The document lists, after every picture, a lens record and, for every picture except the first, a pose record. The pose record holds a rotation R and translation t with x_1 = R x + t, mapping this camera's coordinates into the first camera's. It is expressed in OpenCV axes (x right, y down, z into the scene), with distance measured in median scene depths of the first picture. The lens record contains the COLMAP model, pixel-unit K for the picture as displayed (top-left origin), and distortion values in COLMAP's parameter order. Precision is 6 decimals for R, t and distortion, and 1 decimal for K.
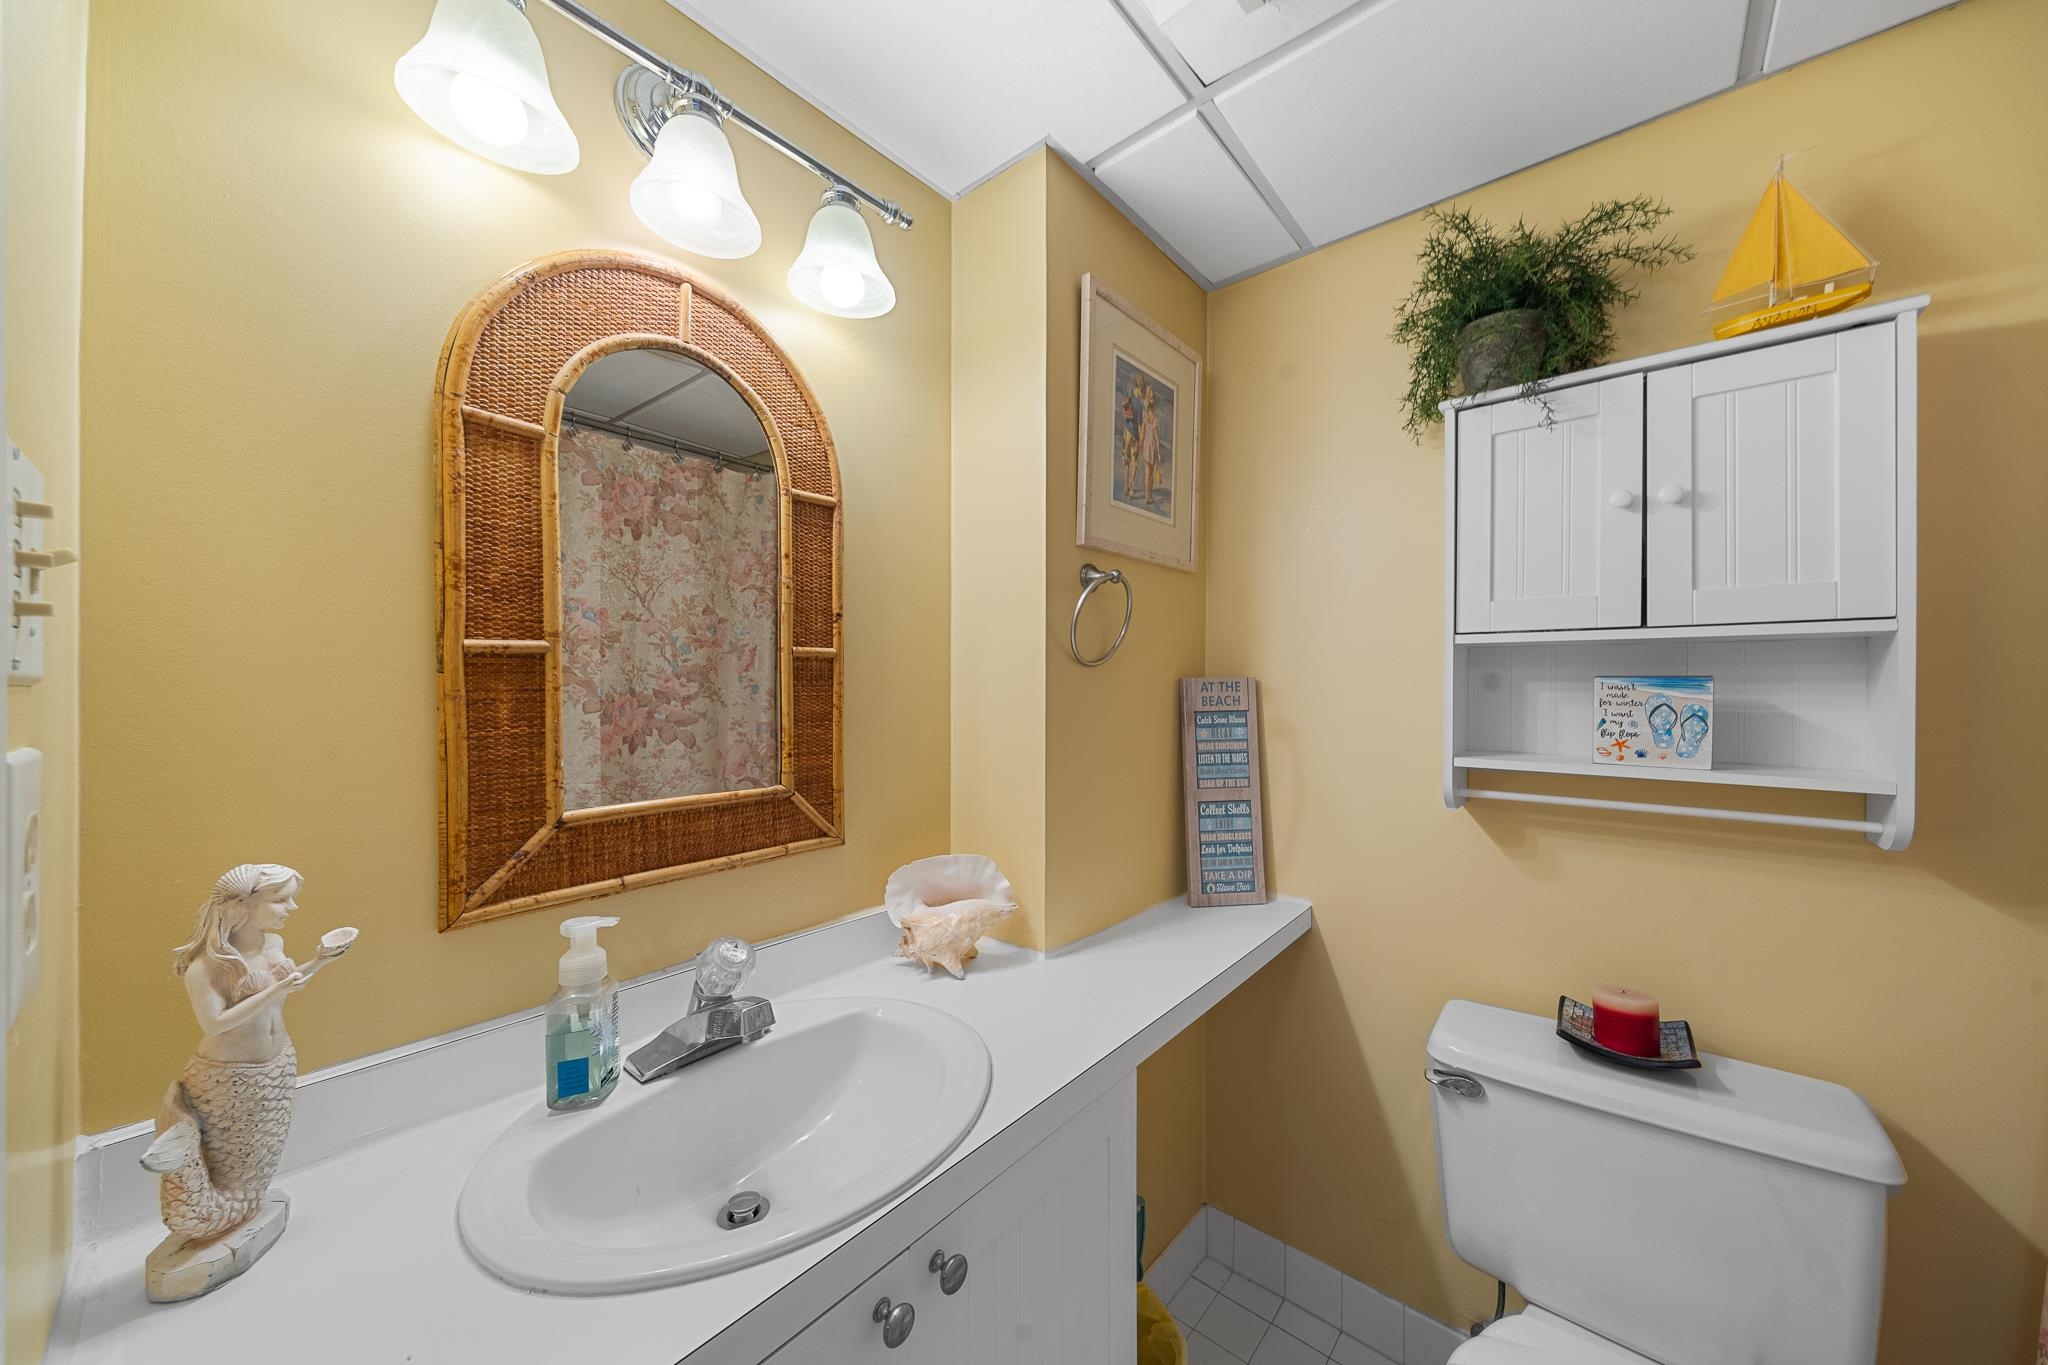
lens RADIAL K [[705.0, 0, 1020.9], [0, 705.0, 690.3], [0, 0, 1]] dist [-0.006068, -0.000051]
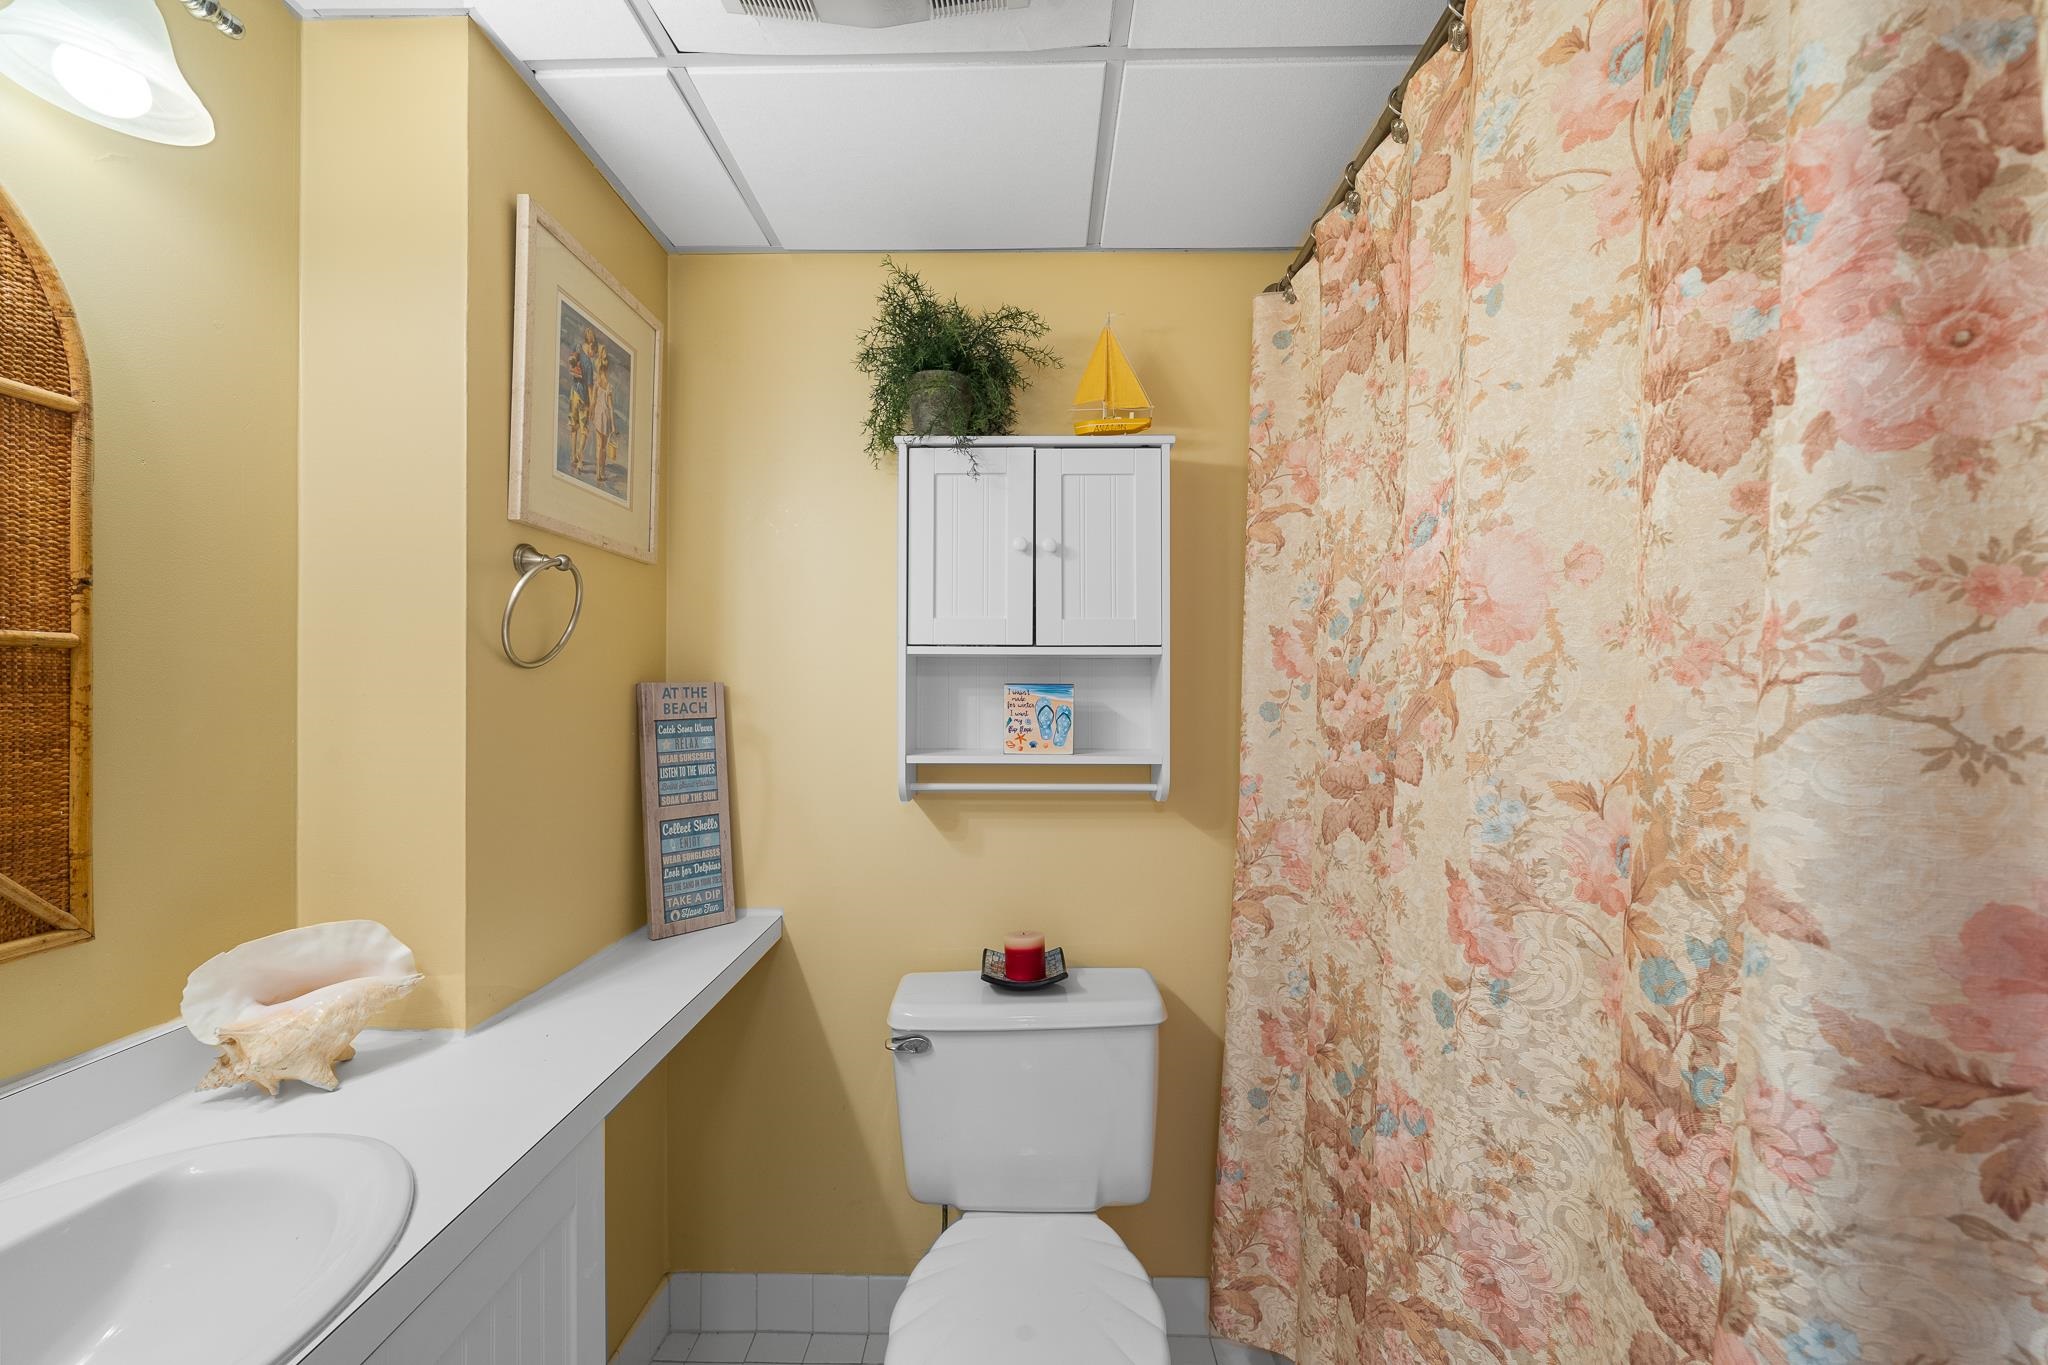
lens RADIAL K [[828.2, 0, 1024.0], [0, 828.2, 682.5], [0, 0, 1]] dist [0.000754, 0.000230]
pose [[0.765442, 0.006256, 0.643475, -0.088517], [0.004484, 0.999877, -0.015056, 0.000046], [-0.643490, 0.014410, 0.765319, -0.128509]]
